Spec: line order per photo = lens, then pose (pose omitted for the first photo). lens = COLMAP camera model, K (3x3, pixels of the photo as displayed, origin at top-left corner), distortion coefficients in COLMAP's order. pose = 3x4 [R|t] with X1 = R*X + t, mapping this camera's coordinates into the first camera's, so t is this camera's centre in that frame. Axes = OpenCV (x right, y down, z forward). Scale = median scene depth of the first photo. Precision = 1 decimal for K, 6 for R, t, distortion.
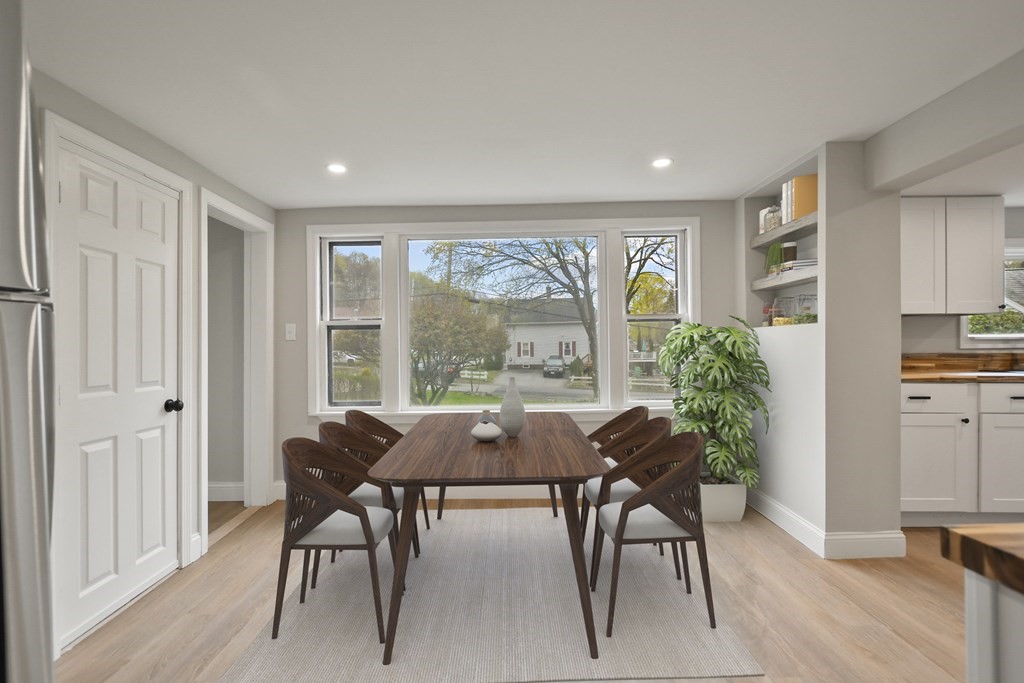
lens RADIAL K [[488.1, 0, 514.2], [0, 488.1, 351.7], [0, 0, 1]] dist [0.001216, 0.000293]
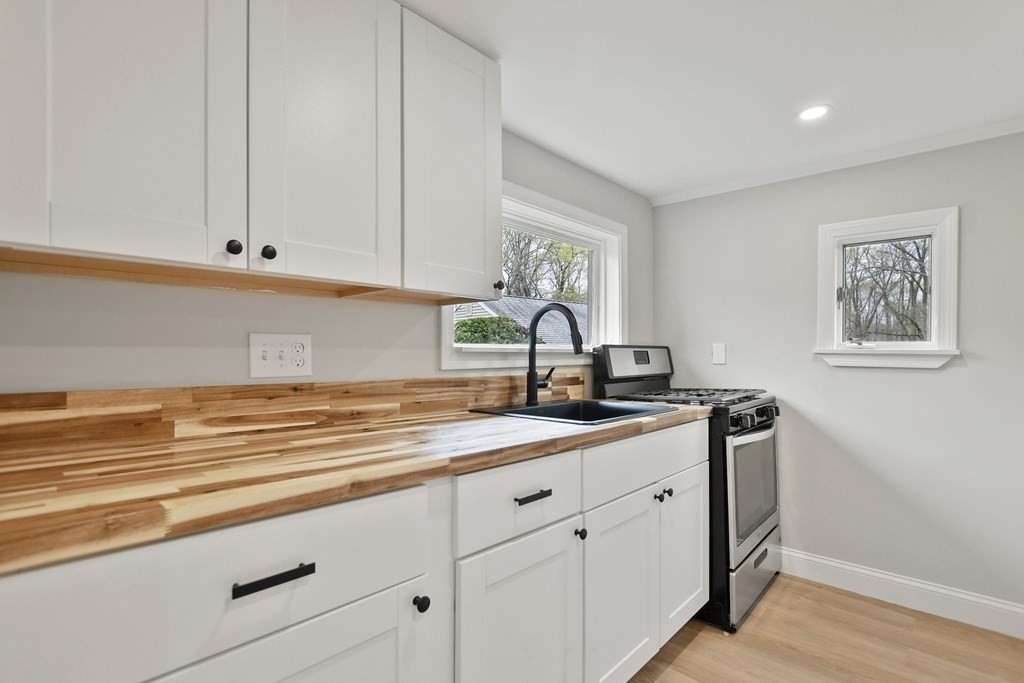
lens RADIAL K [[488.1, 0, 514.2], [0, 488.1, 351.7], [0, 0, 1]] dist [0.001216, 0.000293]
pose [[0.684400, 0.010523, 0.729031, 0.588649], [0.000483, 0.999889, -0.014887, -0.017978], [-0.729107, 0.010541, 0.684319, 0.590498]]
